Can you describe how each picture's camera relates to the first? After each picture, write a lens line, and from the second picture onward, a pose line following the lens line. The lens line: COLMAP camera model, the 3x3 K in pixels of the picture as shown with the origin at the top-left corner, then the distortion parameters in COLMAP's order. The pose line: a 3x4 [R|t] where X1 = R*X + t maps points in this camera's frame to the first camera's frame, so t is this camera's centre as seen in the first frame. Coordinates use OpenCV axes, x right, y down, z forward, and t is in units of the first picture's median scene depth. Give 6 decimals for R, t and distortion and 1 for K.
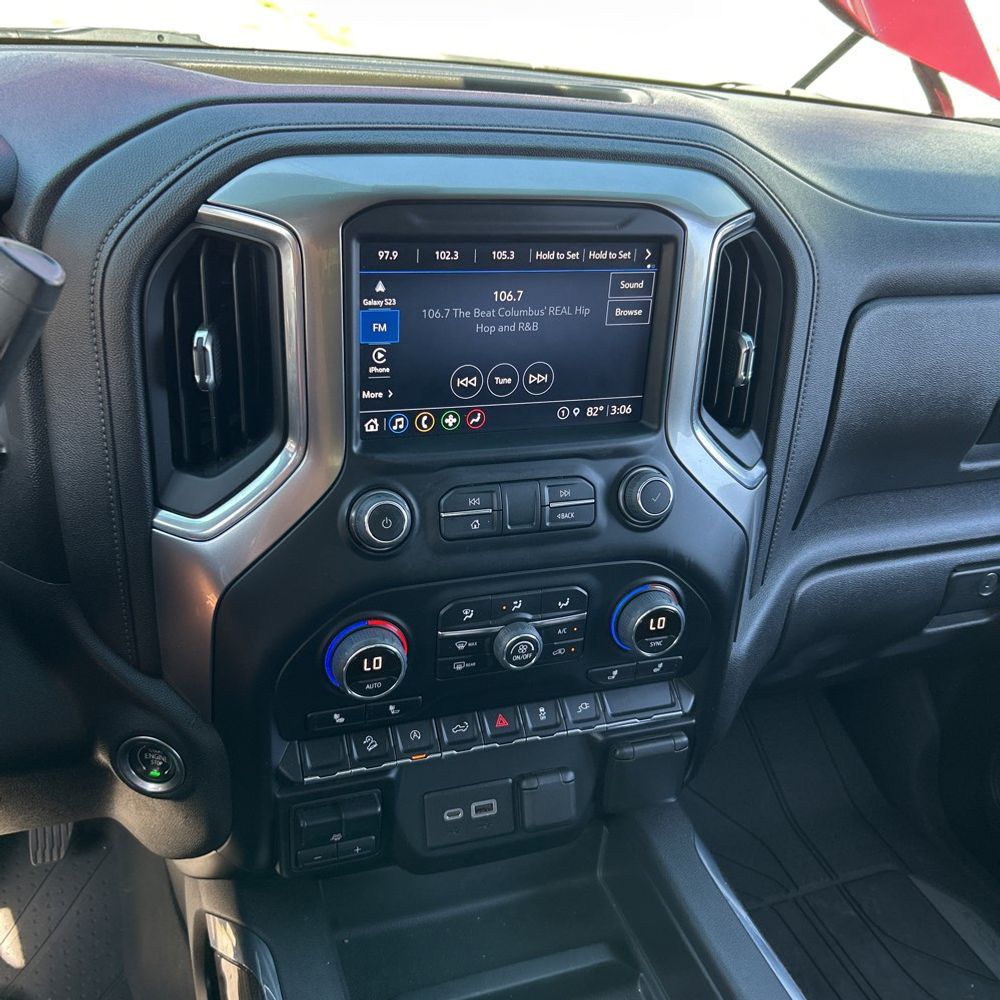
lens RADIAL K [[994.4, 0, 484.5], [0, 994.4, 505.7], [0, 0, 1]] dist [0.038725, -0.059485]
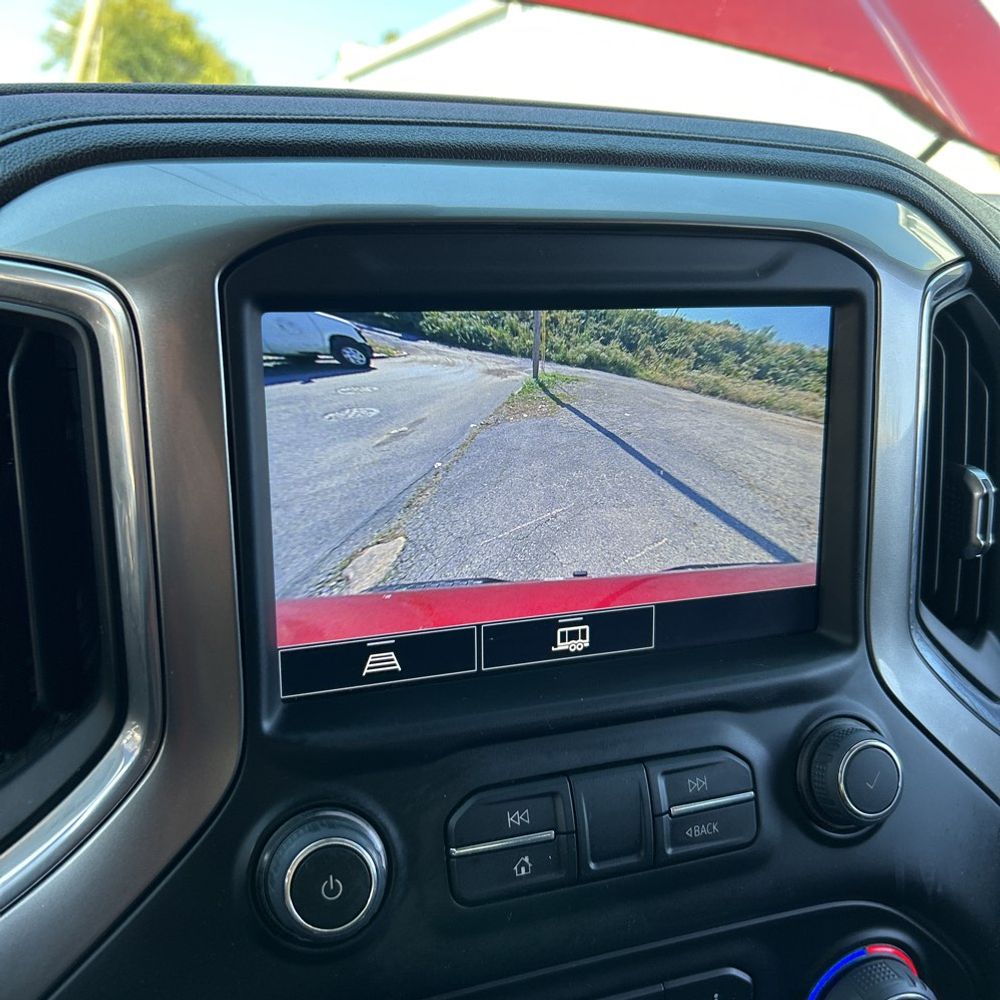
lens RADIAL K [[994.4, 0, 484.5], [0, 994.4, 505.7], [0, 0, 1]] dist [0.038725, -0.059485]
pose [[0.997820, -0.056093, -0.034772, -0.001132], [0.048468, 0.980436, -0.190777, -0.059465], [0.044793, 0.188676, 0.981017, 0.470767]]
